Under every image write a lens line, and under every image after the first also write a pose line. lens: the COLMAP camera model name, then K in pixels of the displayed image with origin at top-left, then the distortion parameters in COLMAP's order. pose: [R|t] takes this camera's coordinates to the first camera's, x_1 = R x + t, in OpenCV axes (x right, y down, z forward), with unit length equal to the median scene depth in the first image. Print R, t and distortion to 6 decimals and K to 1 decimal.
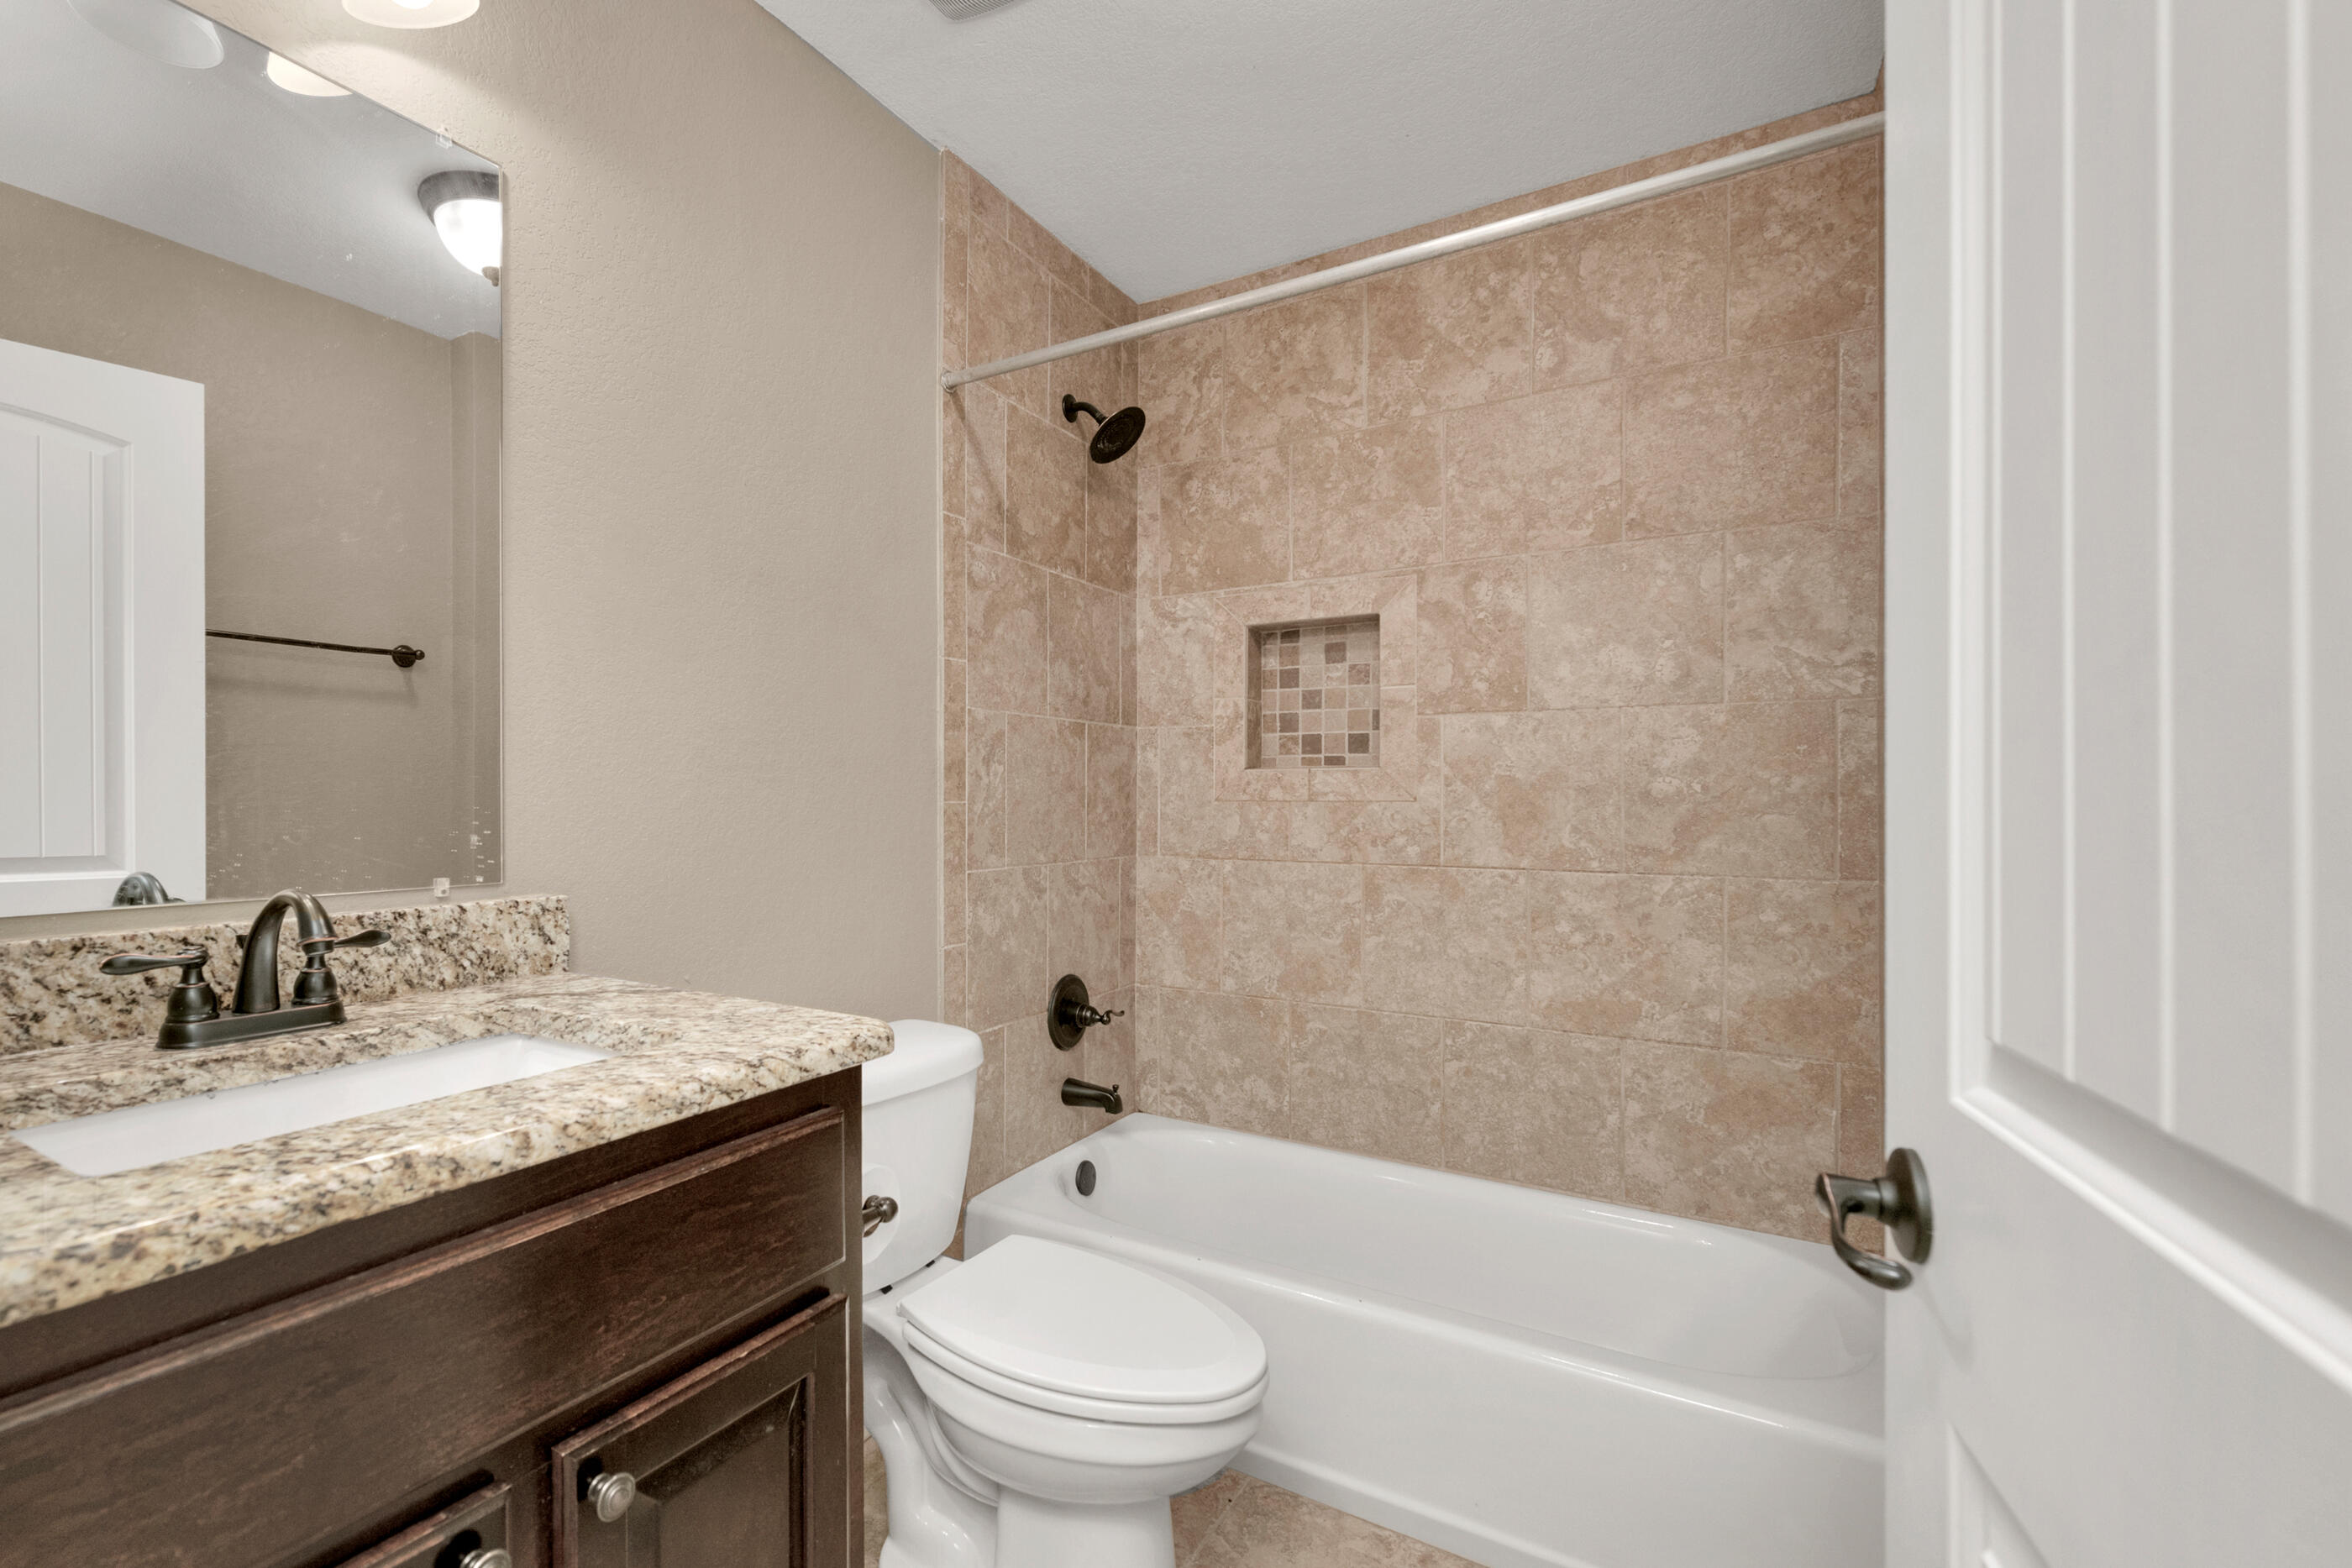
lens RADIAL K [[991.4, 0, 1181.2], [0, 991.4, 778.0], [0, 0, 1]] dist [0.002052, -0.000128]
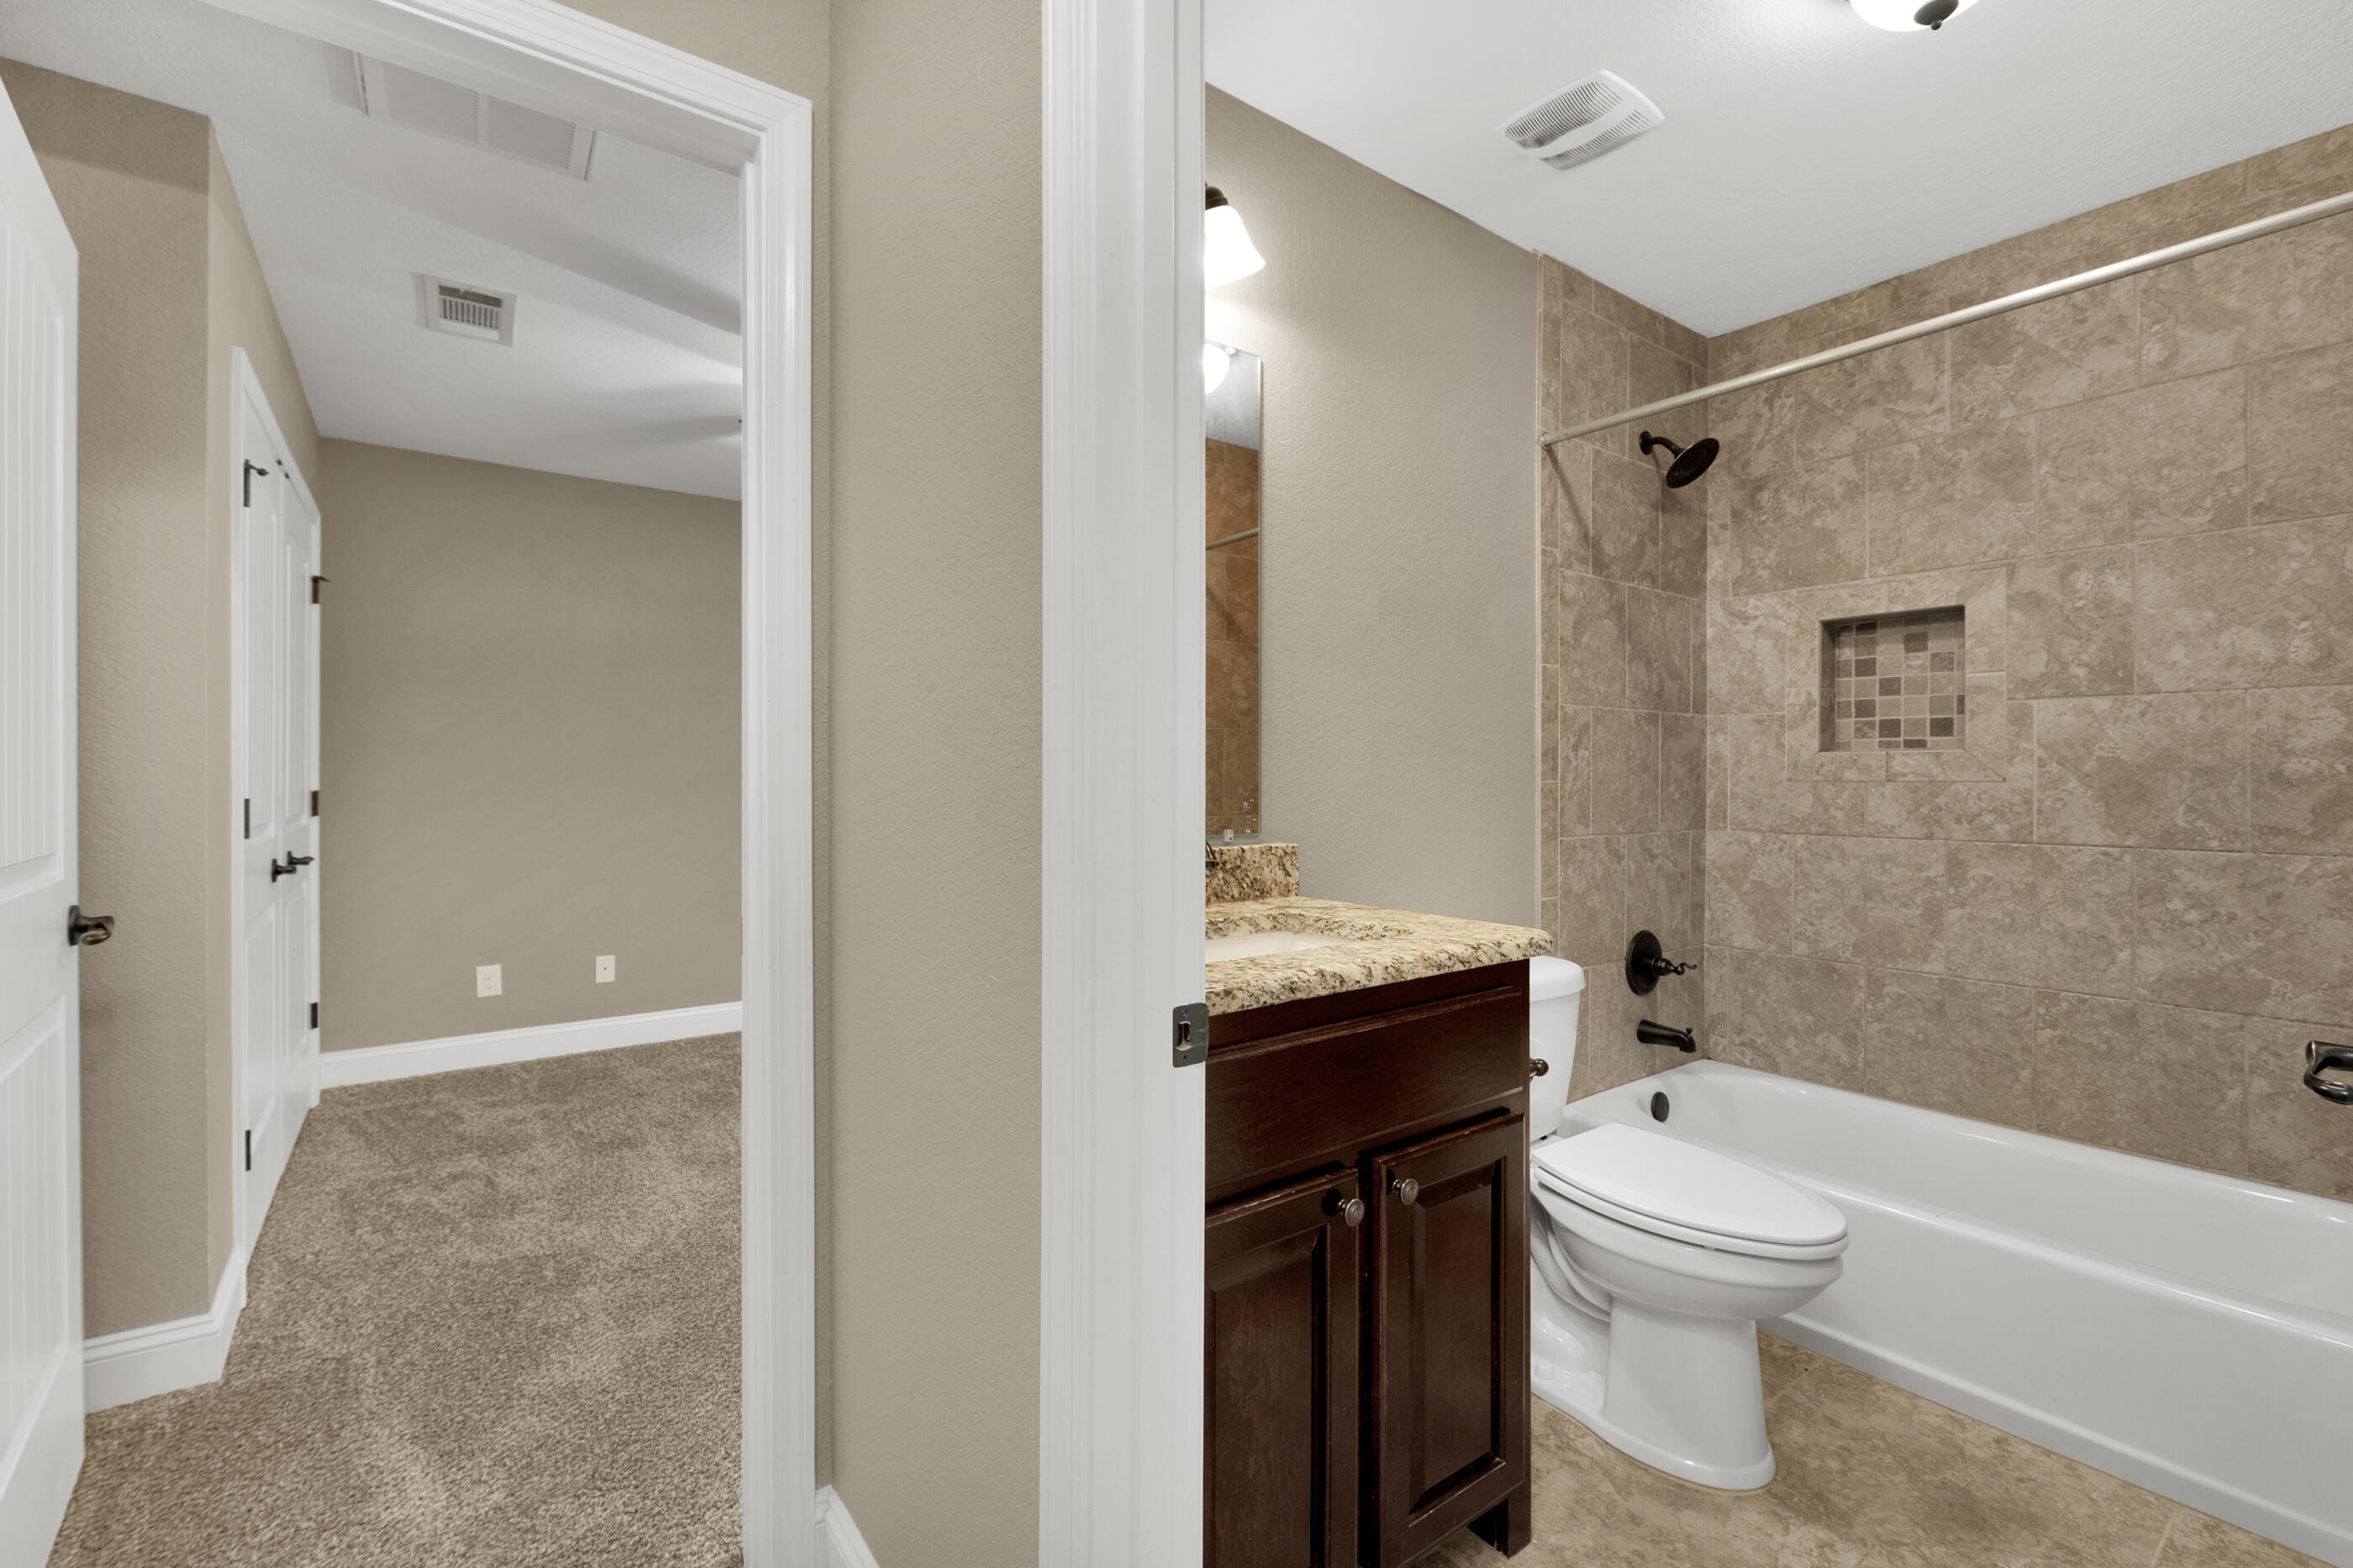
lens RADIAL K [[1006.2, 0, 1247.7], [0, 1006.2, 774.2], [0, 0, 1]] dist [-0.010791, 0.000643]
pose [[0.906977, -0.000718, -0.421180, -0.045381], [0.007237, 0.999877, 0.013880, -0.004980], [0.421119, -0.015637, 0.906871, -0.300056]]
